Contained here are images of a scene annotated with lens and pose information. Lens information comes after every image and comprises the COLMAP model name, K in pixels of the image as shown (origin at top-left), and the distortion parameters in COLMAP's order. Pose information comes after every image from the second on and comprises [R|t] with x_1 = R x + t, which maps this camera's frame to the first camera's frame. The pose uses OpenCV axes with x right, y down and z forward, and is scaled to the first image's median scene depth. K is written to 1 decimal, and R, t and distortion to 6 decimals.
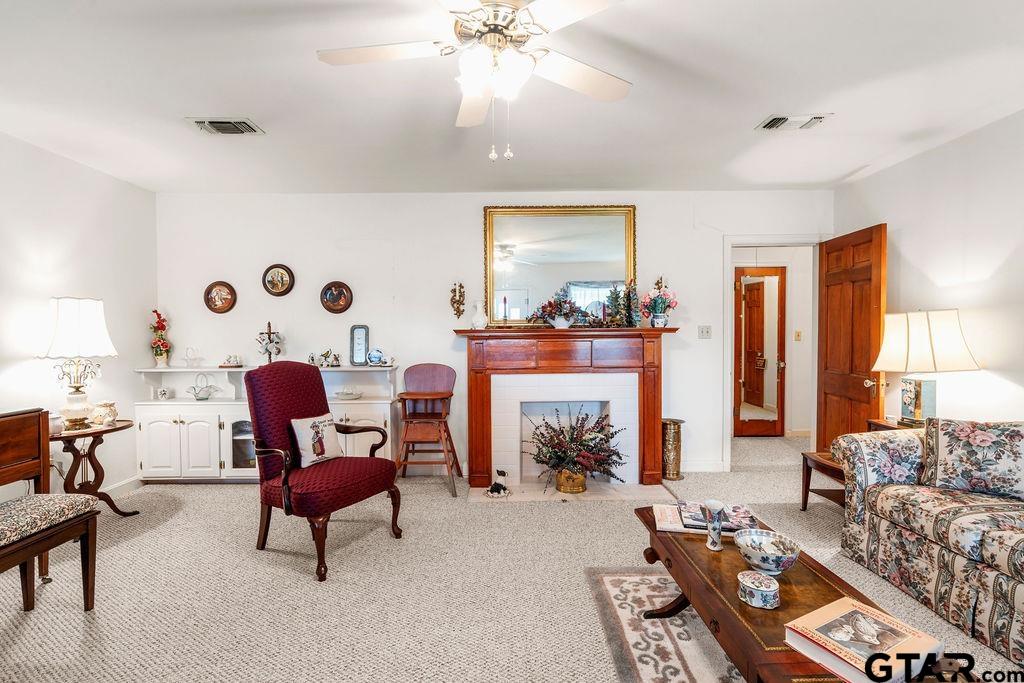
lens RADIAL K [[463.7, 0, 512.0], [0, 463.7, 341.5], [0, 0, 1]] dist [0.014009, 0.000152]
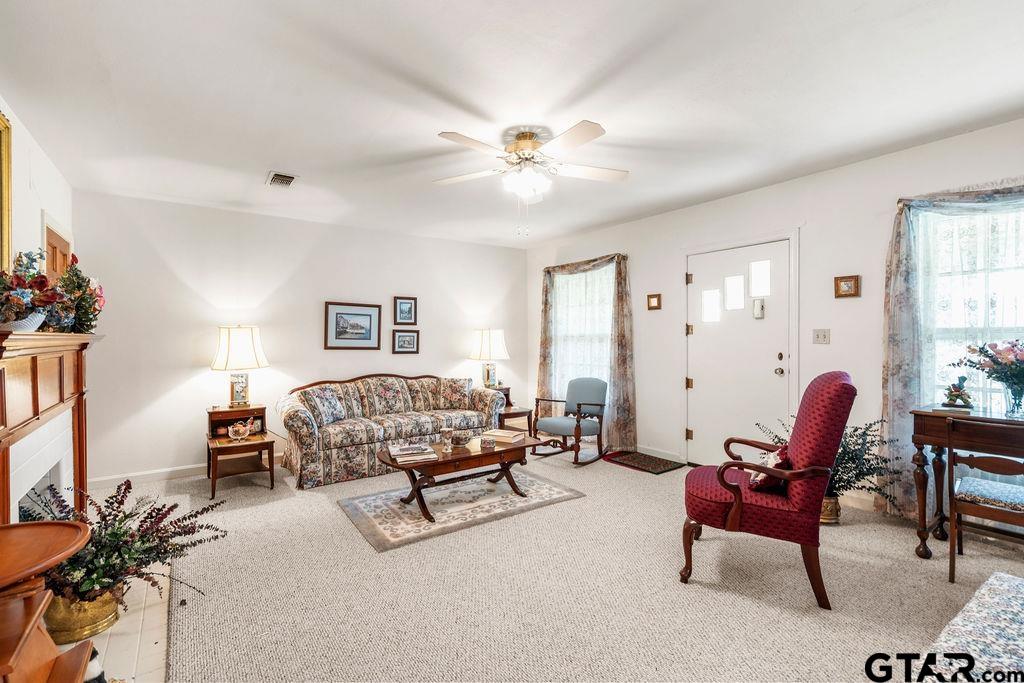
lens RADIAL K [[463.7, 0, 512.0], [0, 463.7, 341.5], [0, 0, 1]] dist [0.014009, 0.000152]
pose [[-0.580660, 0.005857, 0.814125, -0.661085], [0.020656, 0.999758, 0.007540, -0.008949], [-0.813884, 0.021195, -0.580640, 0.982034]]
